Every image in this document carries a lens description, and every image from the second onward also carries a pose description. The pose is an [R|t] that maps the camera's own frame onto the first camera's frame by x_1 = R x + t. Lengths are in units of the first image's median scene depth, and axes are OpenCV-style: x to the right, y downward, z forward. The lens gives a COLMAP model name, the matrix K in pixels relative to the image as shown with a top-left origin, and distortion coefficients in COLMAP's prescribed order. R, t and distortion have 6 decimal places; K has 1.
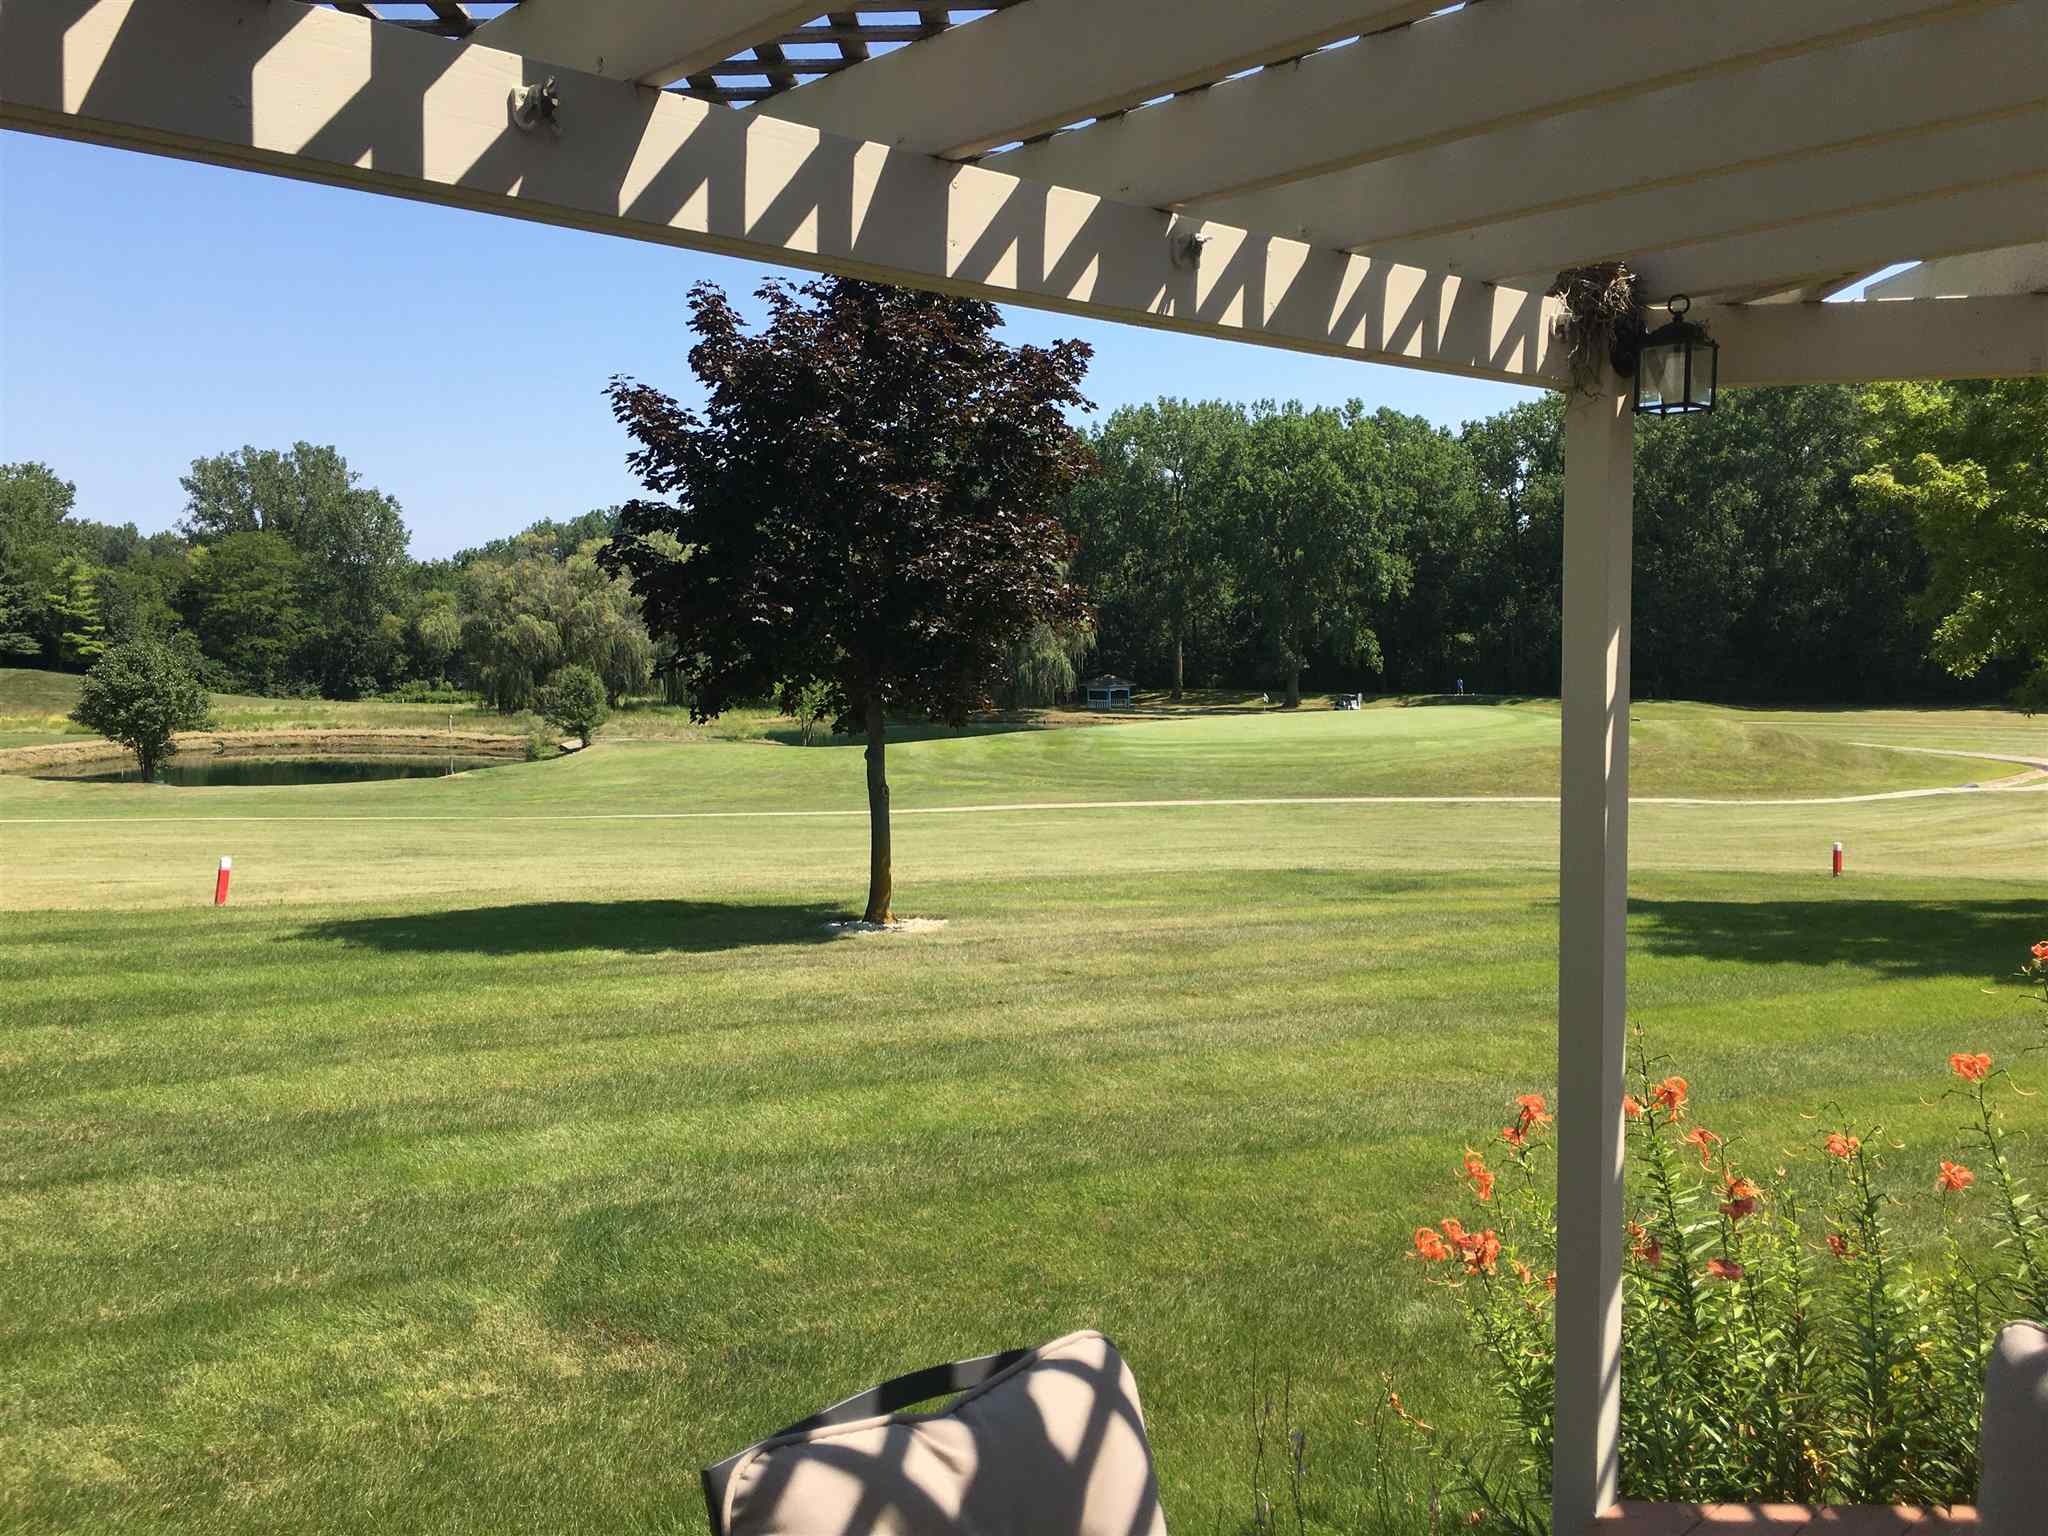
lens RADIAL K [[1774.6, 0, 1020.4], [0, 1774.6, 719.0], [0, 0, 1]] dist [0.056645, -0.048418]
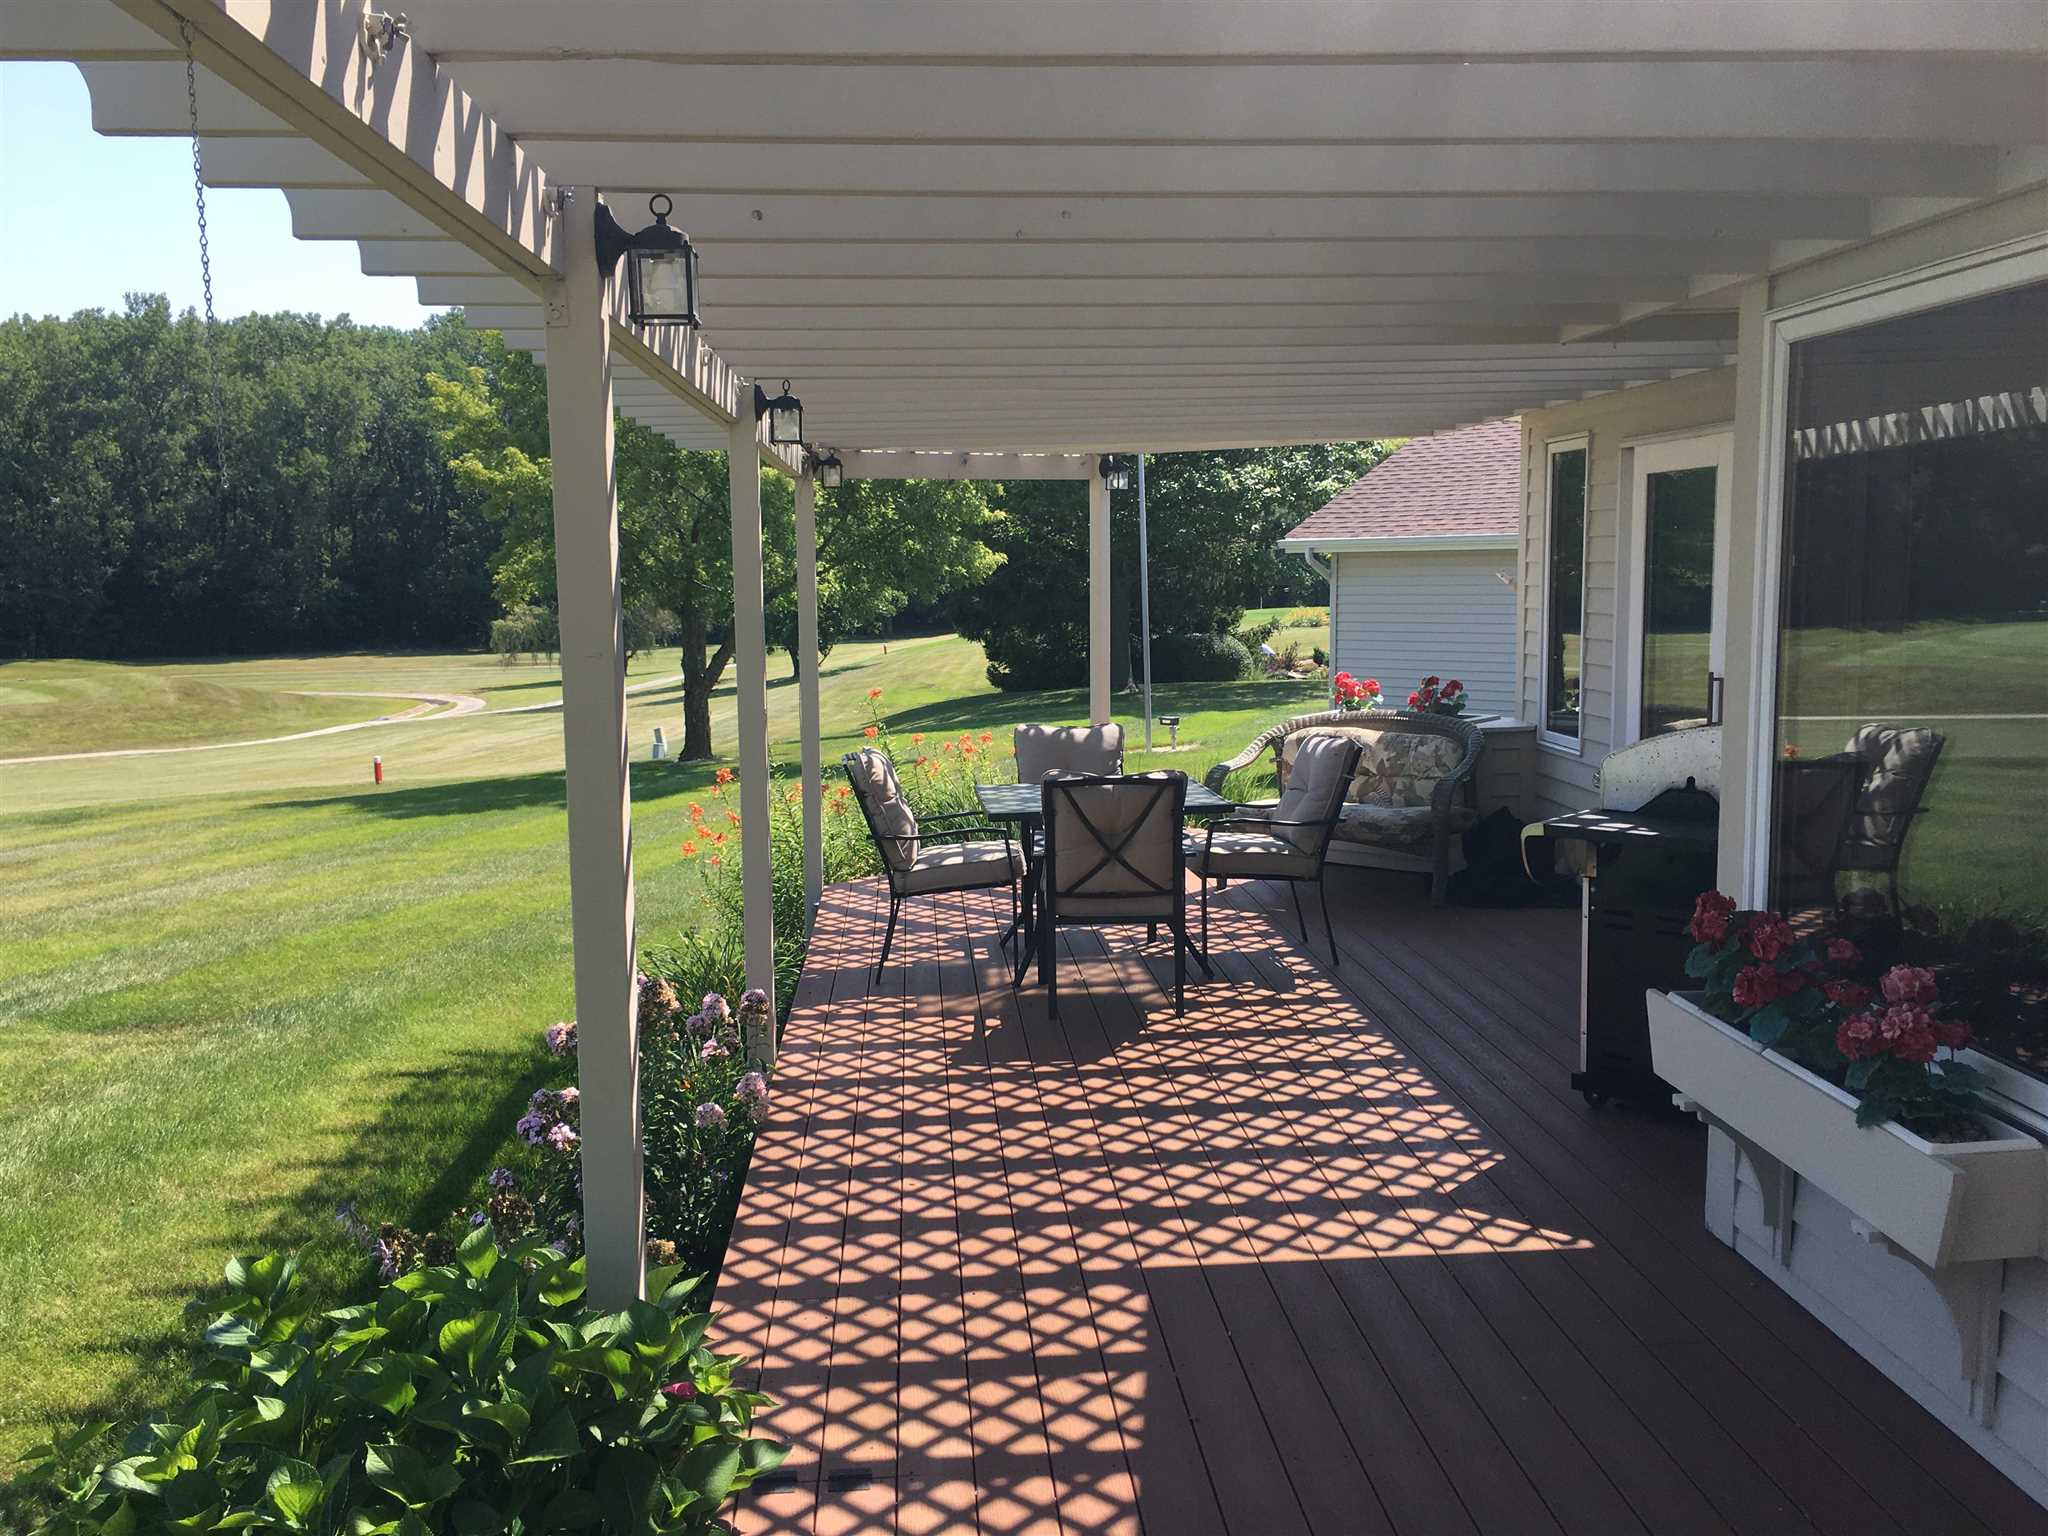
lens RADIAL K [[1774.6, 0, 1010.7], [0, 1774.6, 765.3], [0, 0, 1]] dist [0.056645, -0.048418]
pose [[0.651272, -0.088300, 0.753690, -0.047099], [0.050205, 0.996045, 0.073311, 0.002124], [-0.757182, -0.009906, 0.653129, -0.029909]]
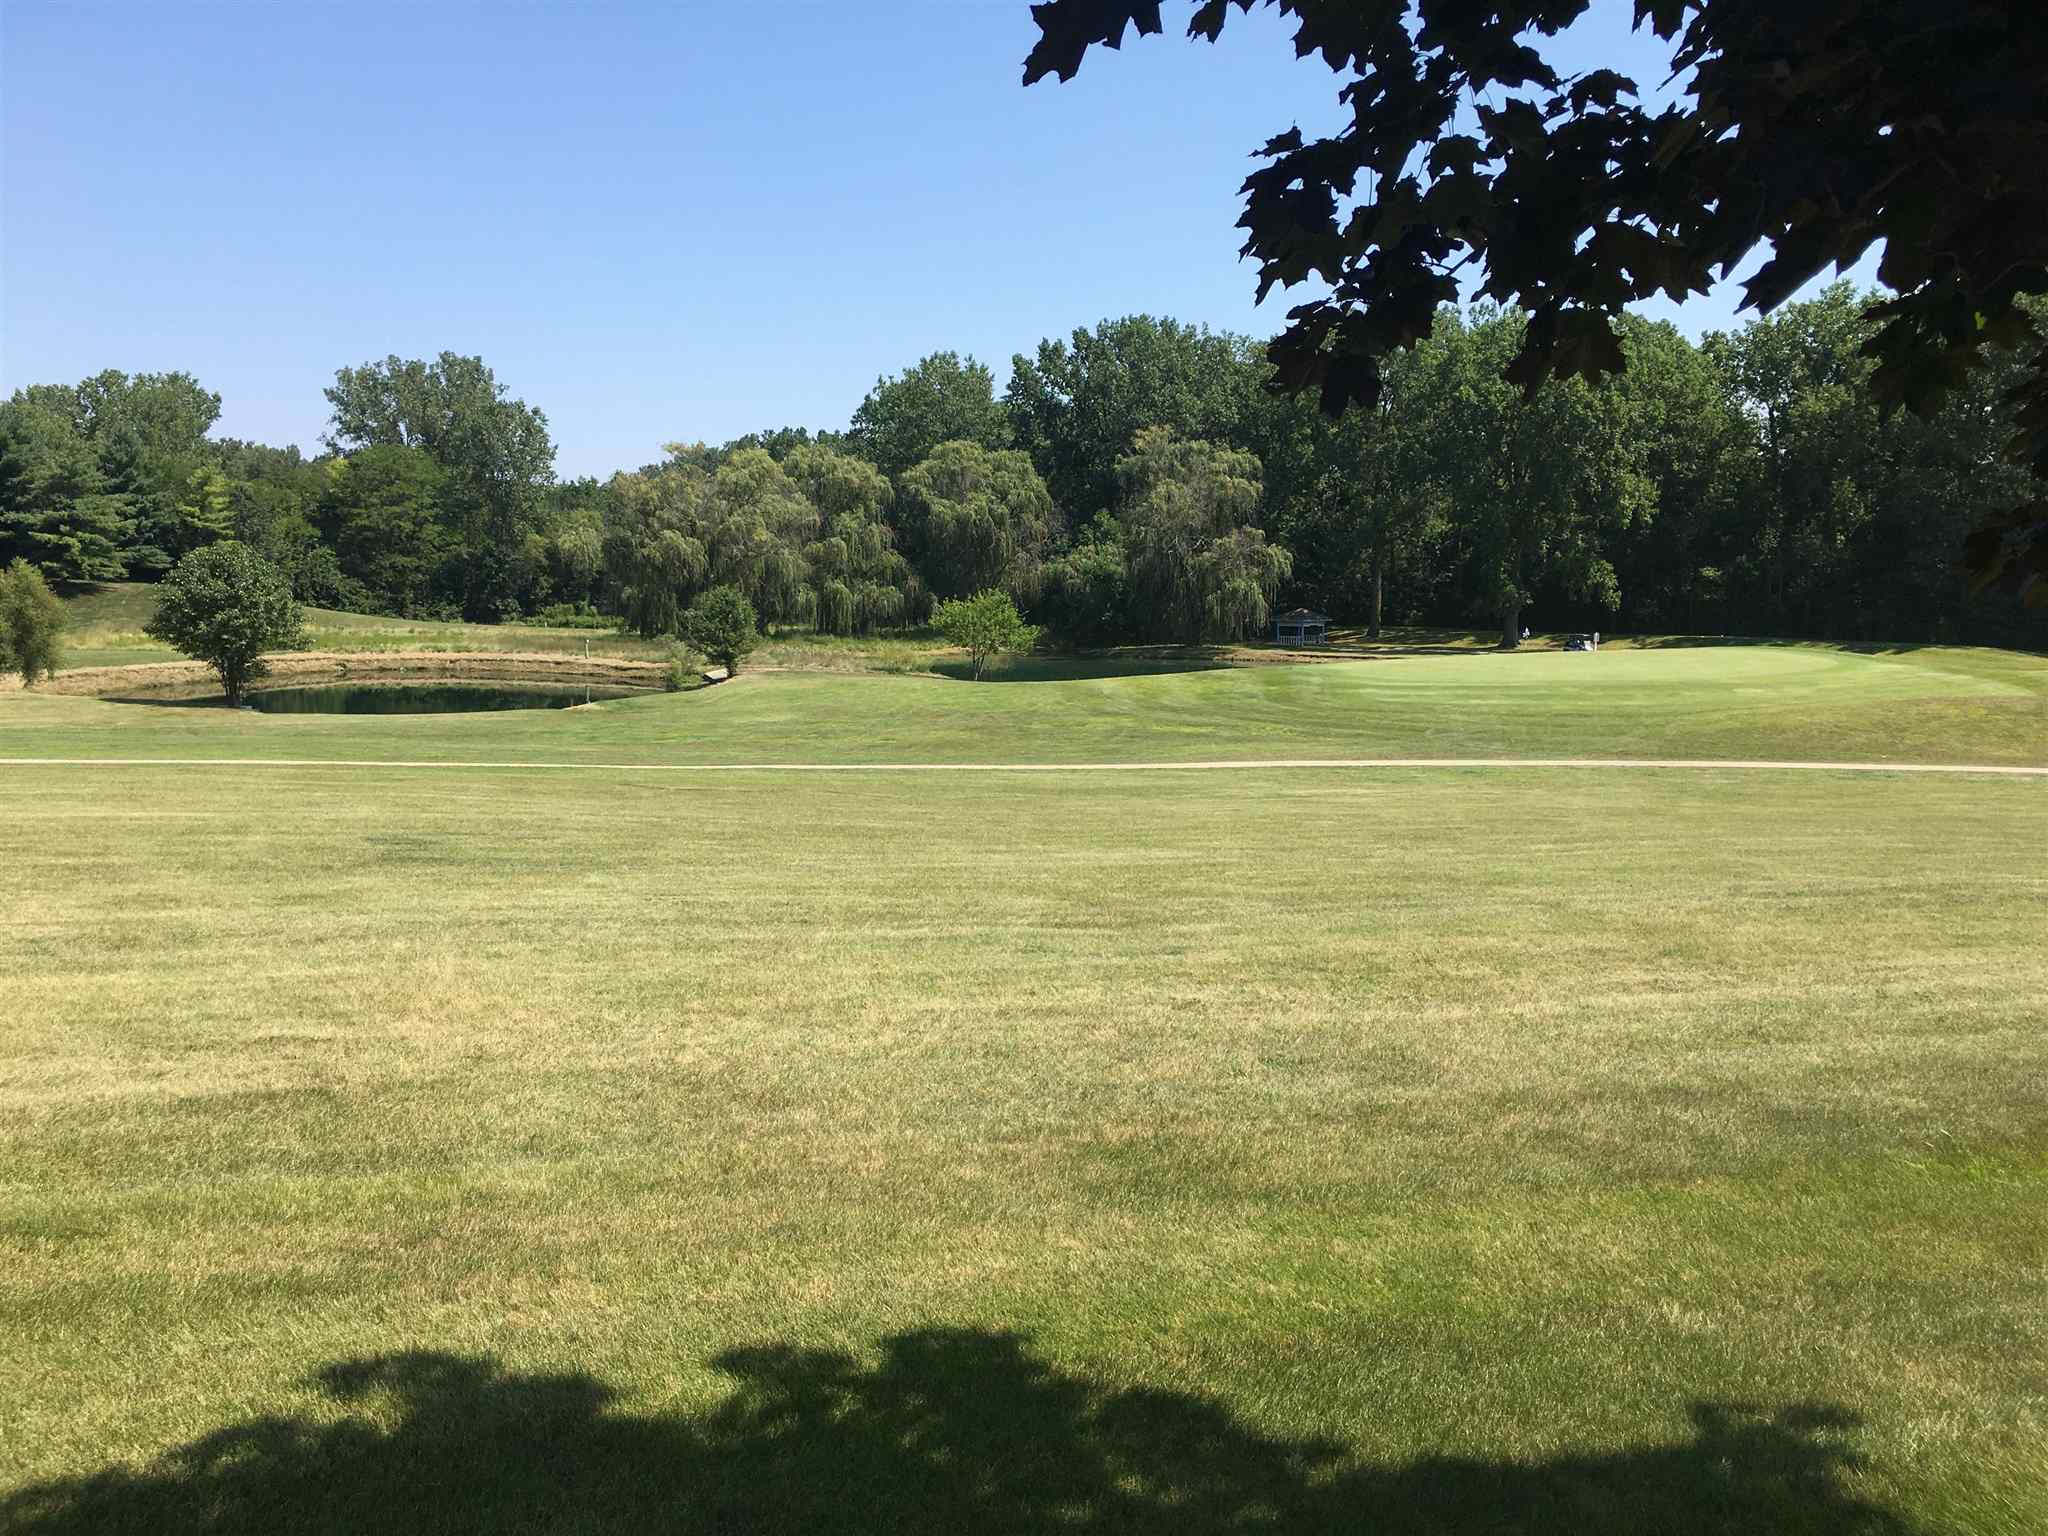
lens RADIAL K [[1774.6, 0, 1006.6], [0, 1774.6, 712.6], [0, 0, 1]] dist [0.056645, -0.048418]
pose [[0.995806, 0.020242, -0.089224, -0.029460], [-0.017460, 0.999340, 0.031854, 0.002869], [0.089810, -0.030162, 0.995502, 0.134745]]
